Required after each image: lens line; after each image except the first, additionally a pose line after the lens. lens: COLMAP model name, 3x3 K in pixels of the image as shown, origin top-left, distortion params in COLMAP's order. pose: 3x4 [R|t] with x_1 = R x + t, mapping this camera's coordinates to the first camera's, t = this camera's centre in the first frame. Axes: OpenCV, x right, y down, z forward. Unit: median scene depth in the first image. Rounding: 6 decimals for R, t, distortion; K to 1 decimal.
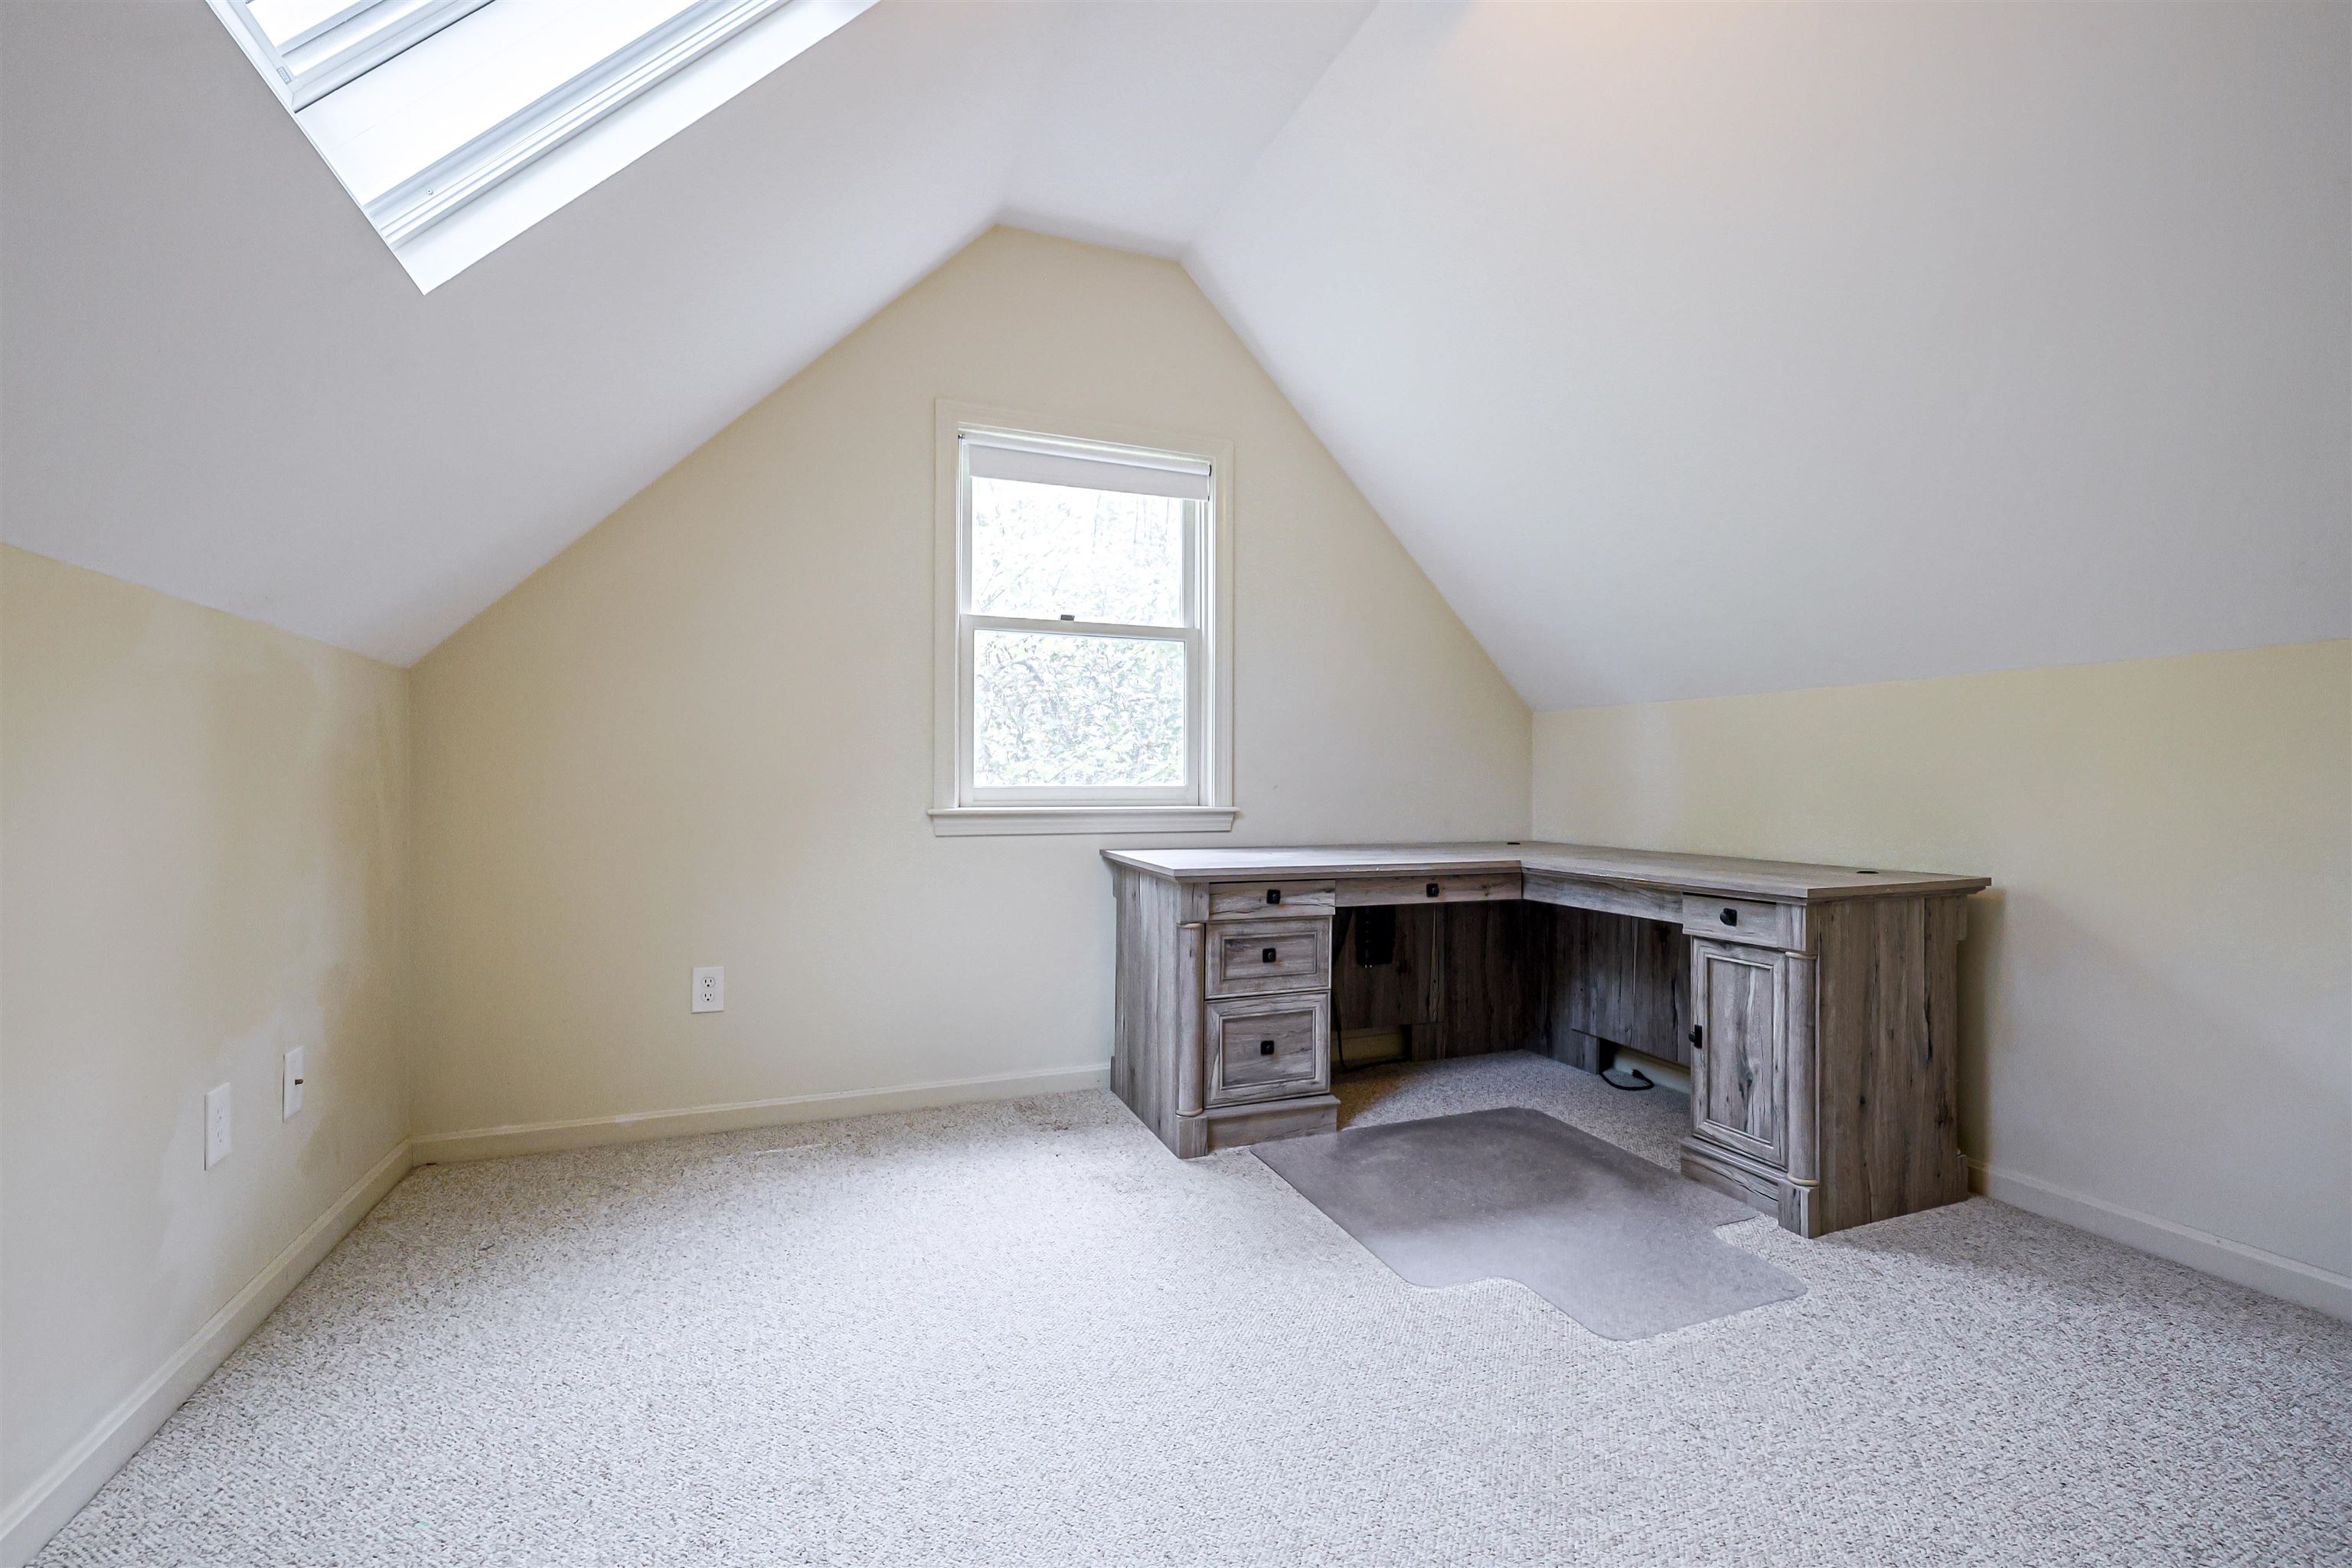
lens RADIAL K [[1060.5, 0, 1178.1], [0, 1060.5, 777.8], [0, 0, 1]] dist [-0.000706, 0.000212]
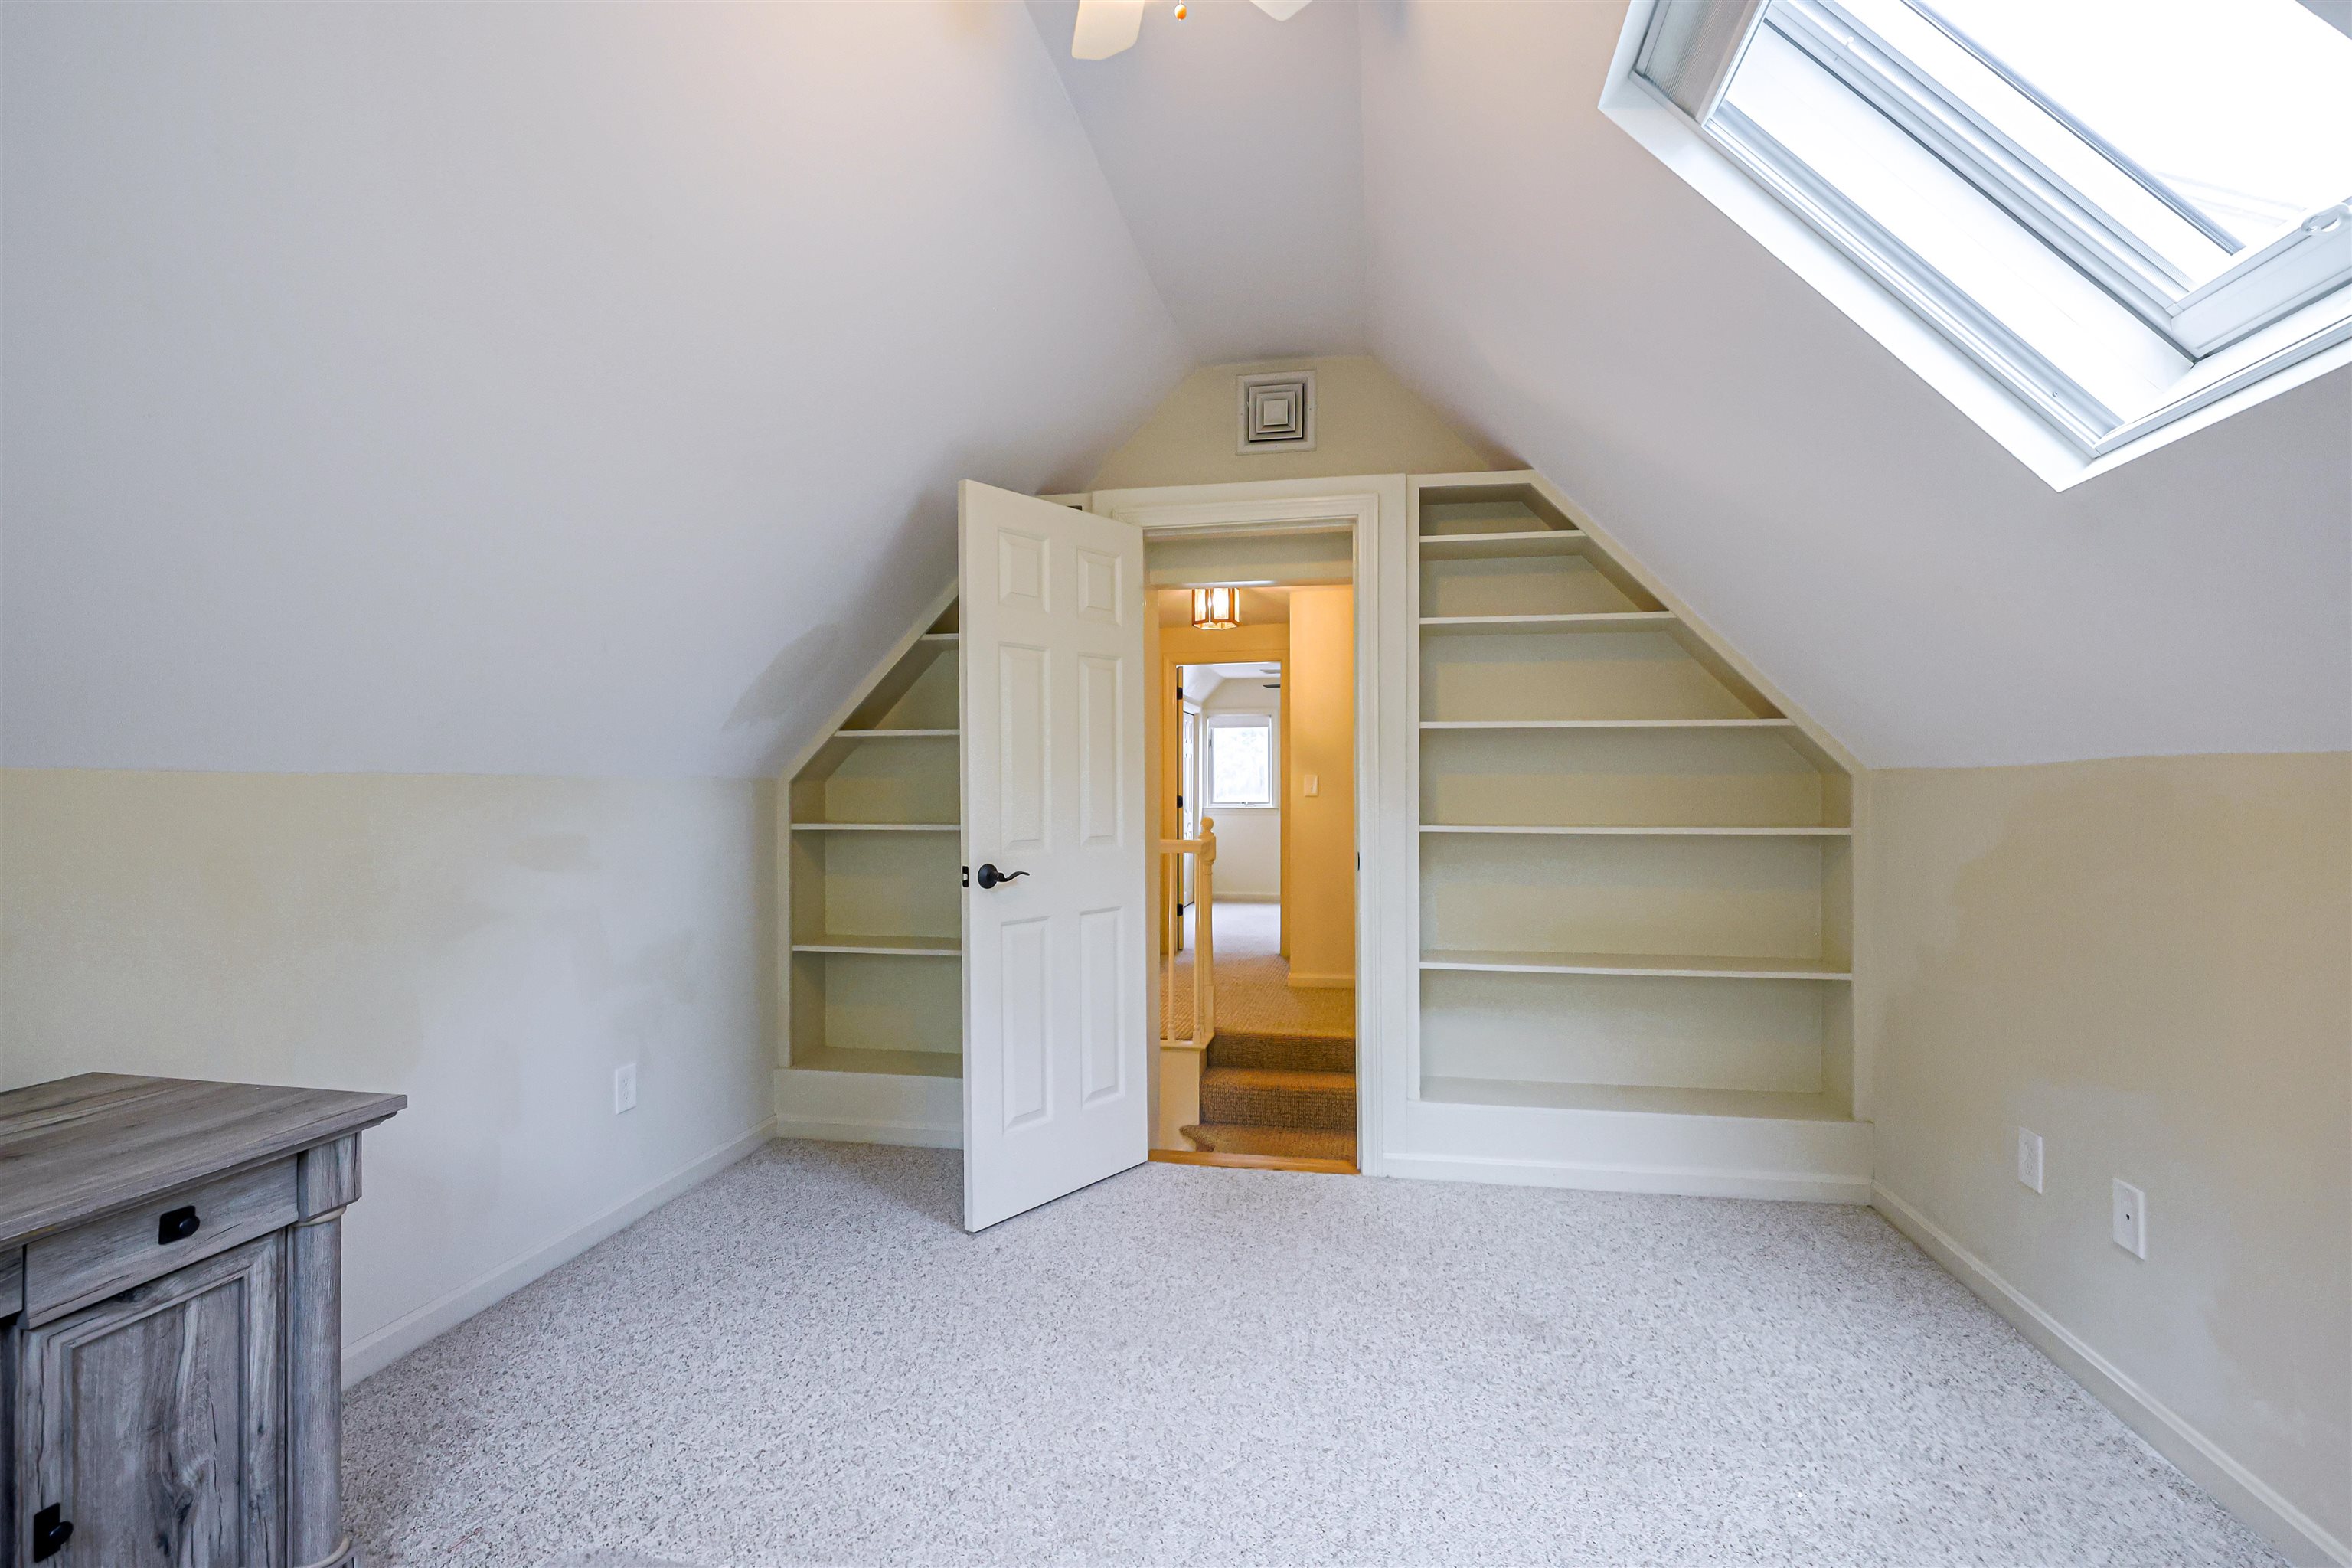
lens RADIAL K [[1060.5, 0, 1177.5], [0, 1060.5, 785.0], [0, 0, 1]] dist [-0.000706, 0.000212]
pose [[-0.860440, 0.005906, 0.509518, -0.194428], [0.004420, 0.999982, -0.004127, -0.089026], [-0.509533, -0.001299, -0.860450, 1.207918]]
